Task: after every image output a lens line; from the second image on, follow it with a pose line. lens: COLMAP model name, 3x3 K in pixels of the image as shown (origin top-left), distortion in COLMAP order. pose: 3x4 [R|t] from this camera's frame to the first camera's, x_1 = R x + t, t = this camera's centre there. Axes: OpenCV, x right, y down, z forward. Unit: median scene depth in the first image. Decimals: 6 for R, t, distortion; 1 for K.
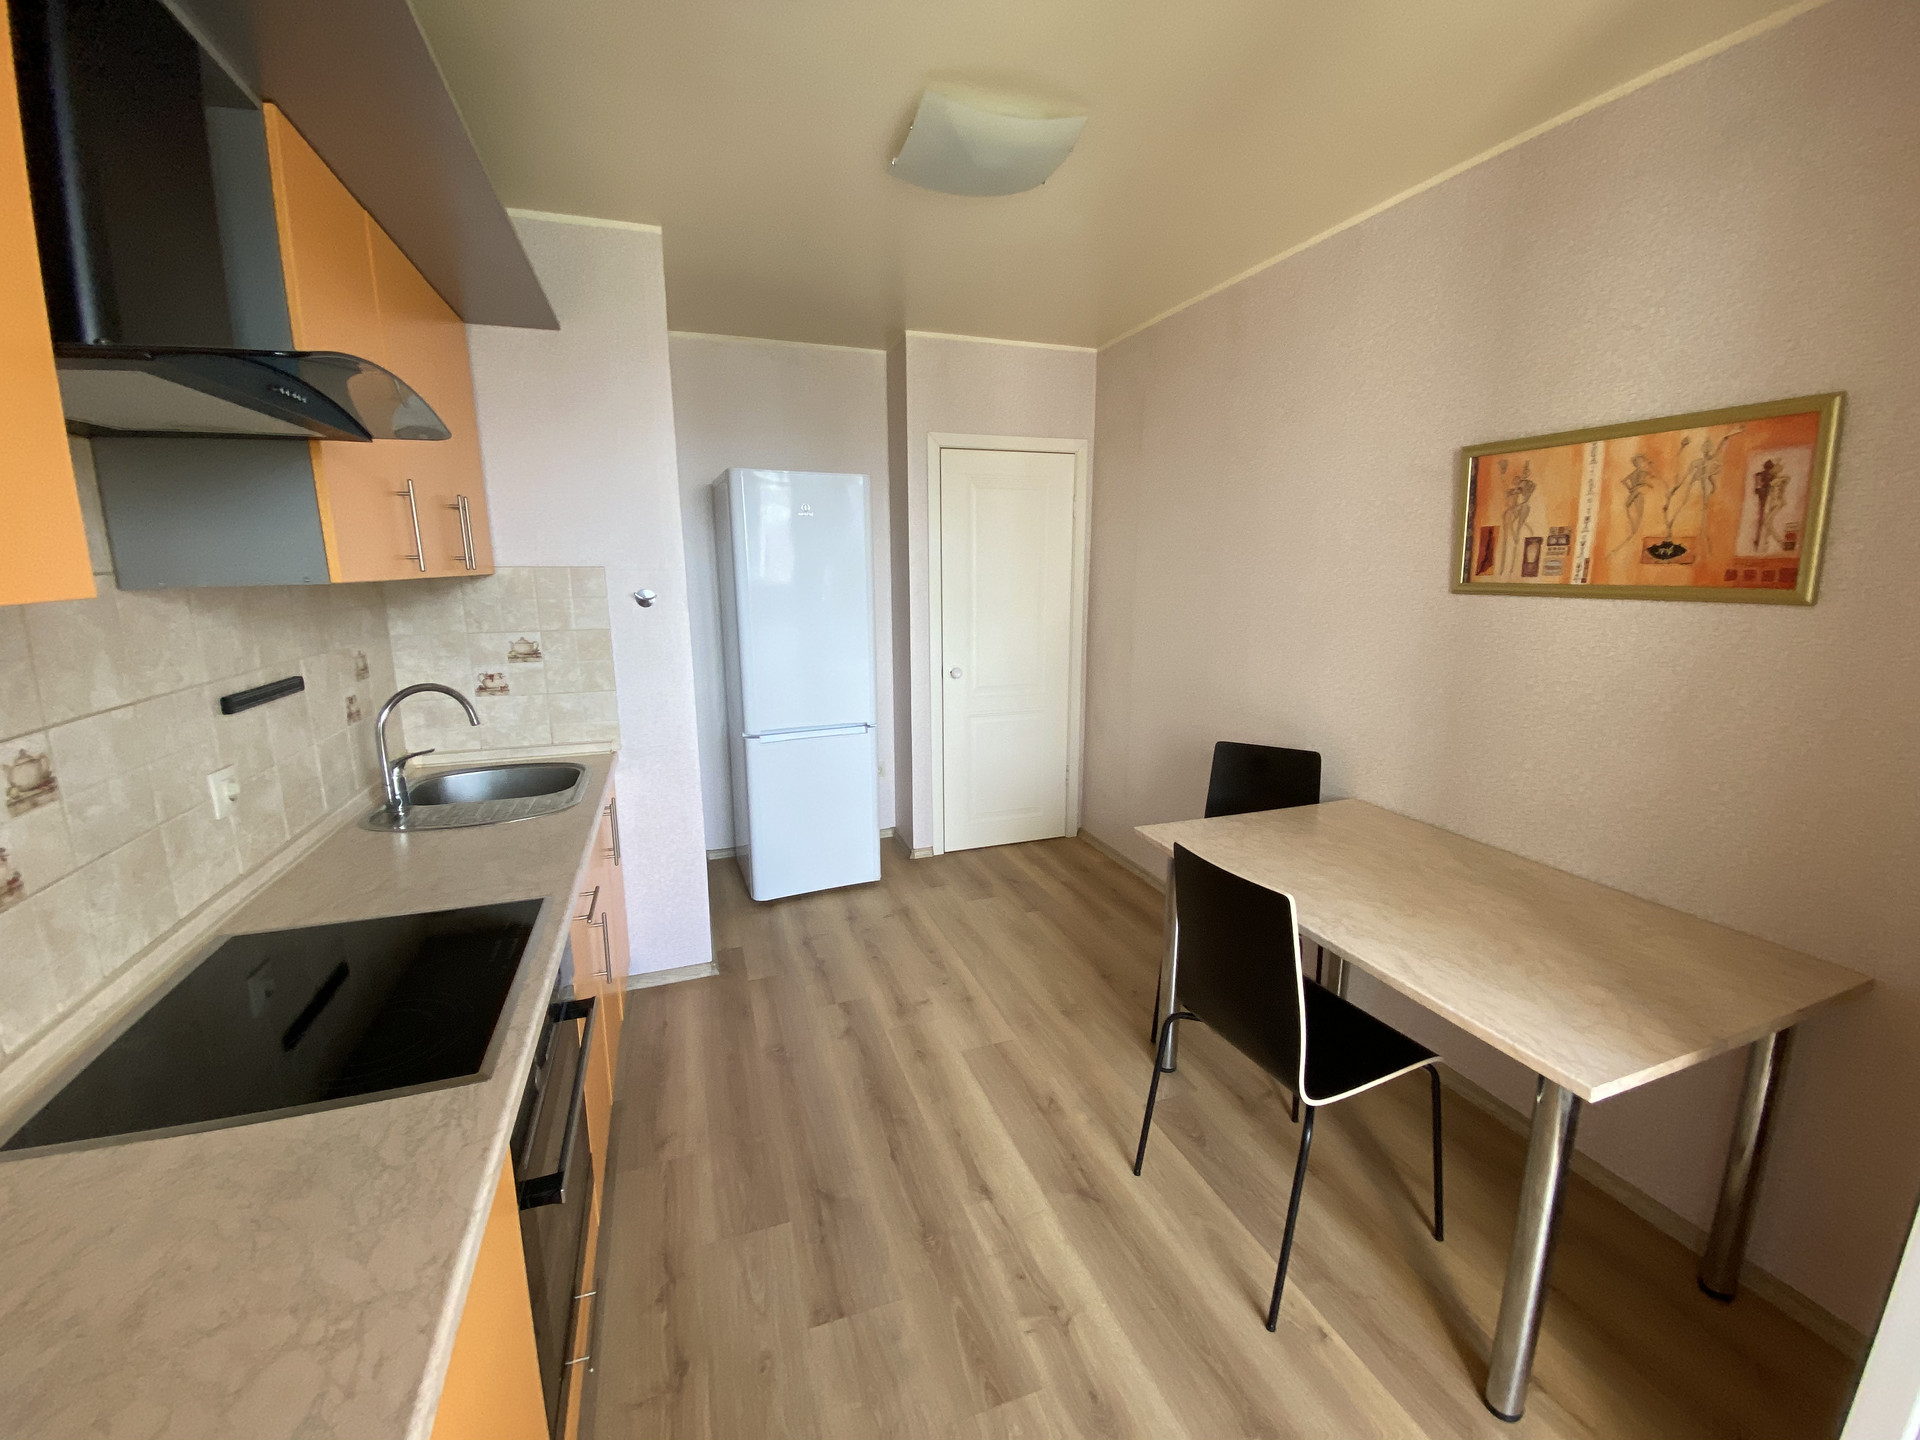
lens RADIAL K [[805.8, 0, 963.3], [0, 805.8, 710.1], [0, 0, 1]] dist [-0.001274, -0.000002]
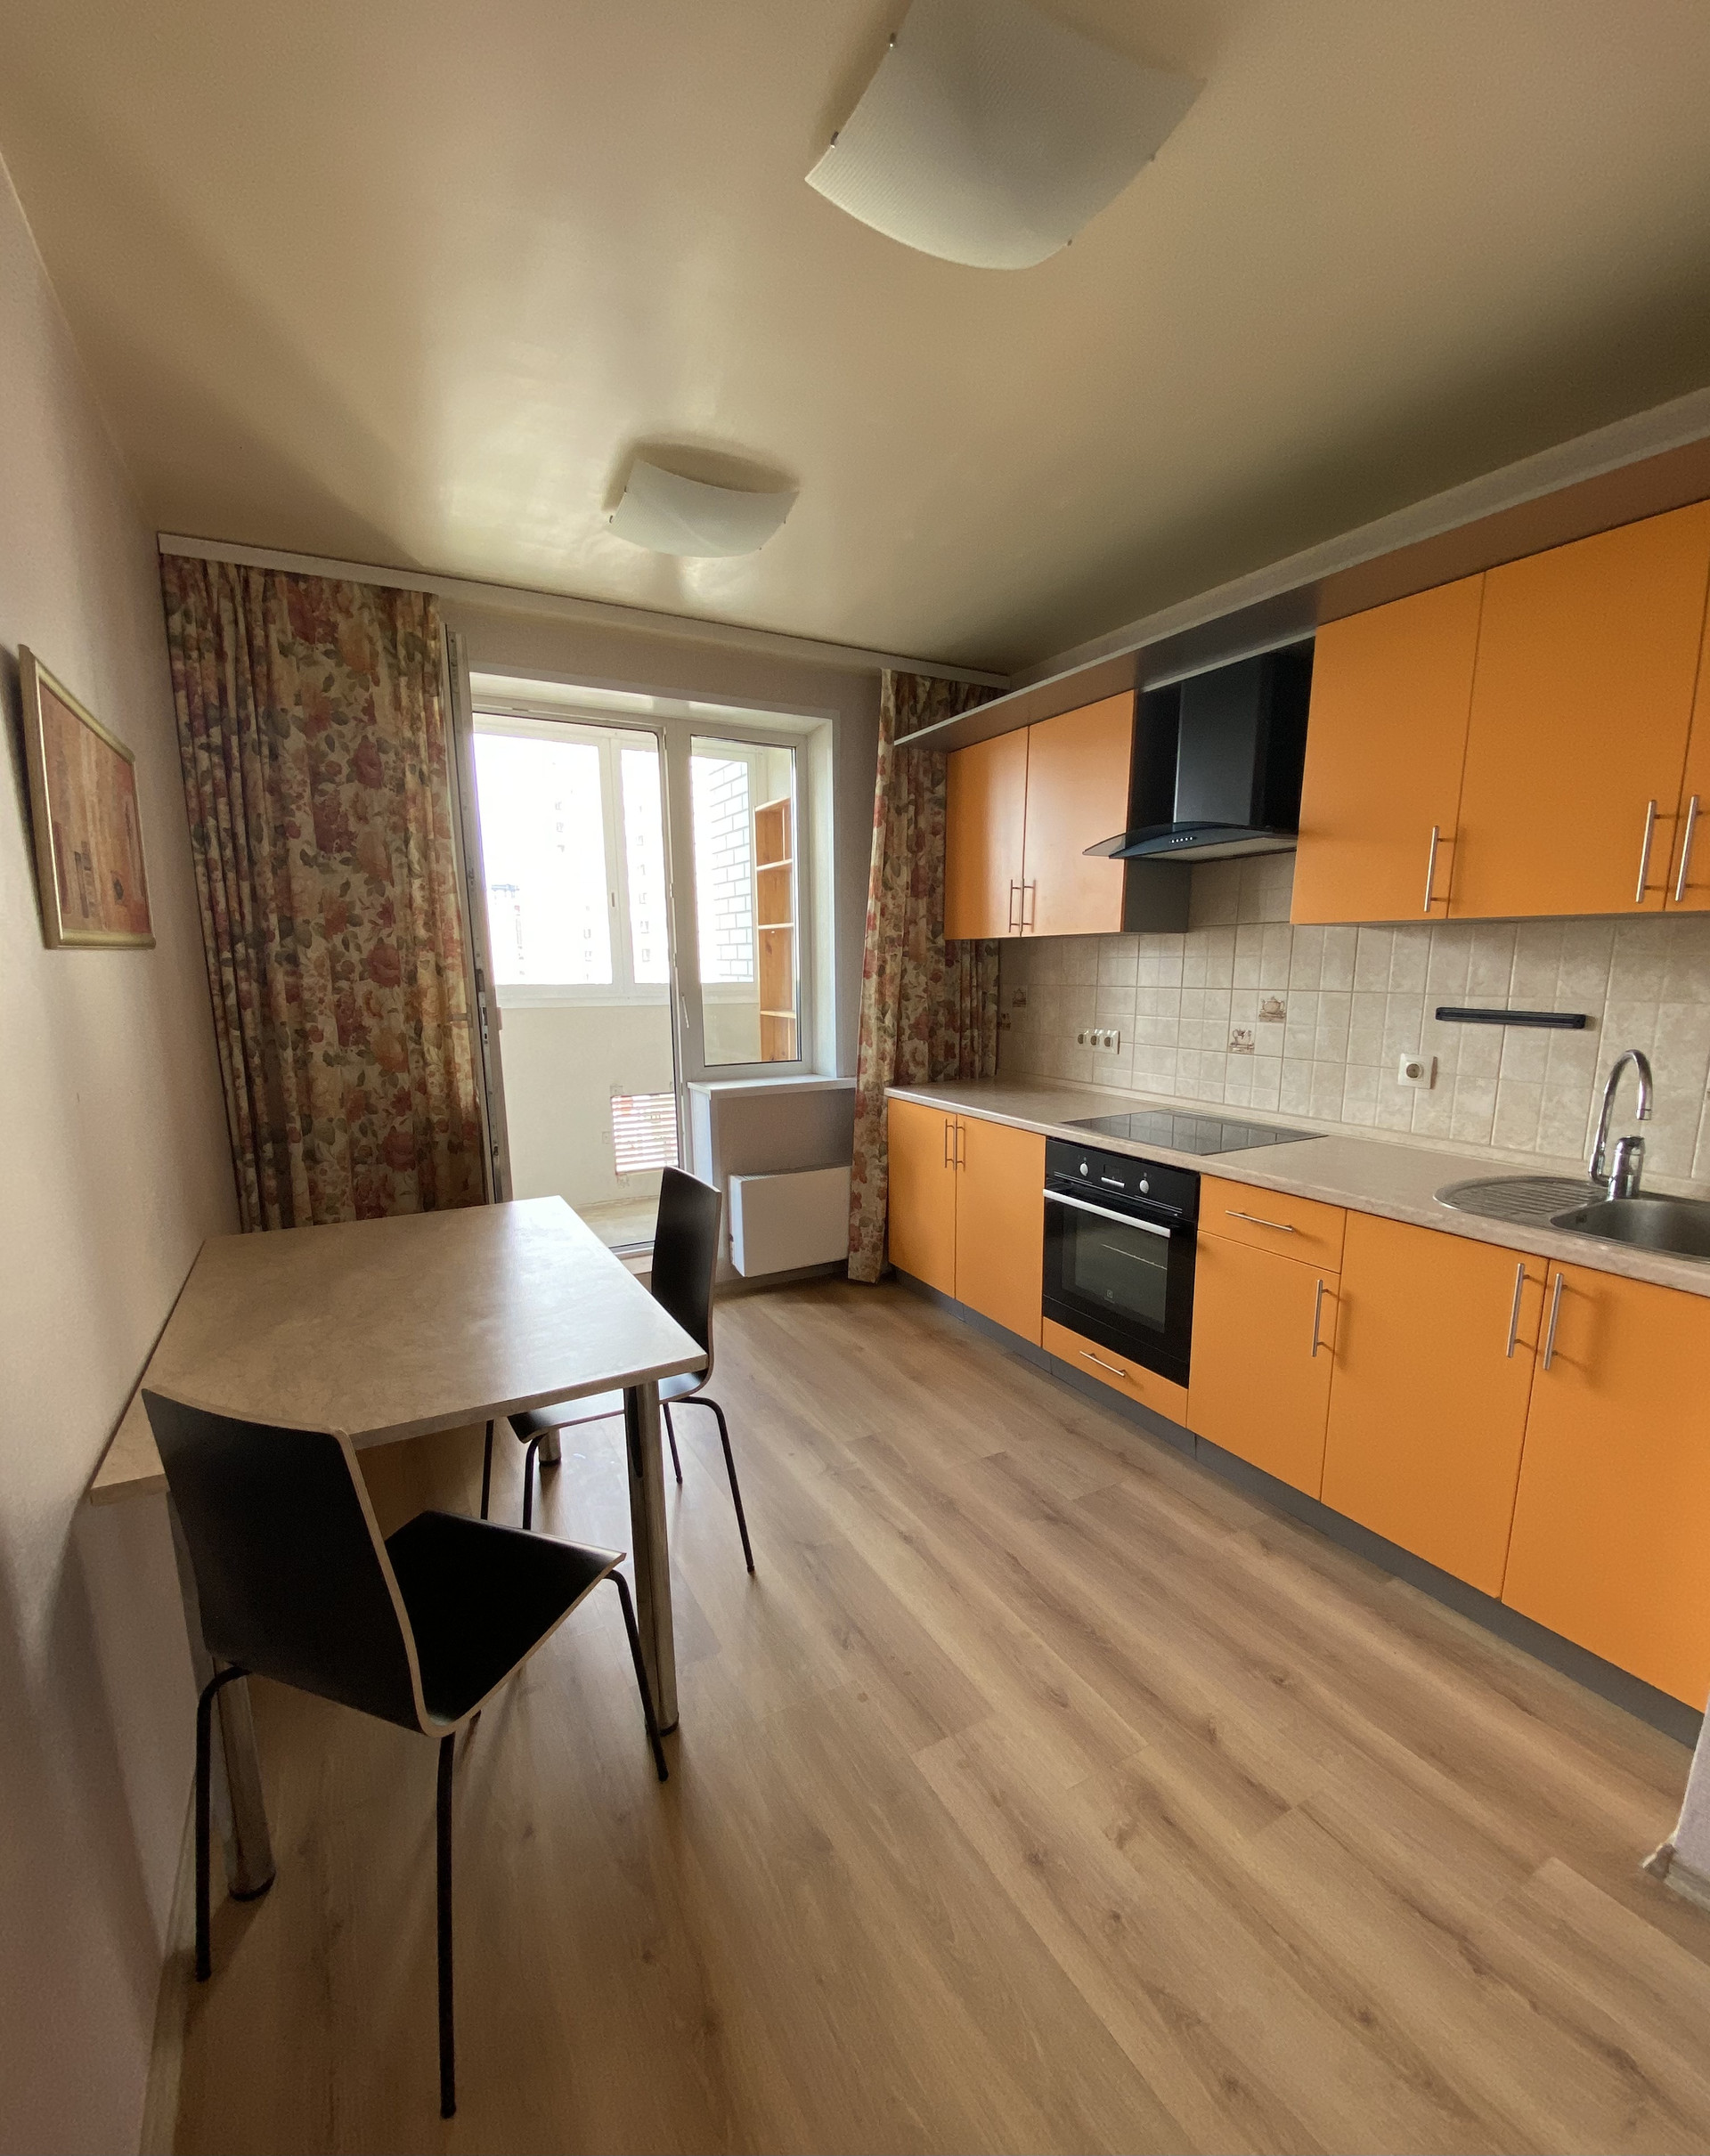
lens RADIAL K [[960.5, 0, 871.9], [0, 960.5, 1141.8], [0, 0, 1]] dist [0.001783, 0.000072]
pose [[-0.987426, 0.042079, -0.152379, 0.200628], [-0.016380, 0.931498, 0.363378, -0.258745], [0.157231, 0.361305, -0.919096, 1.657821]]
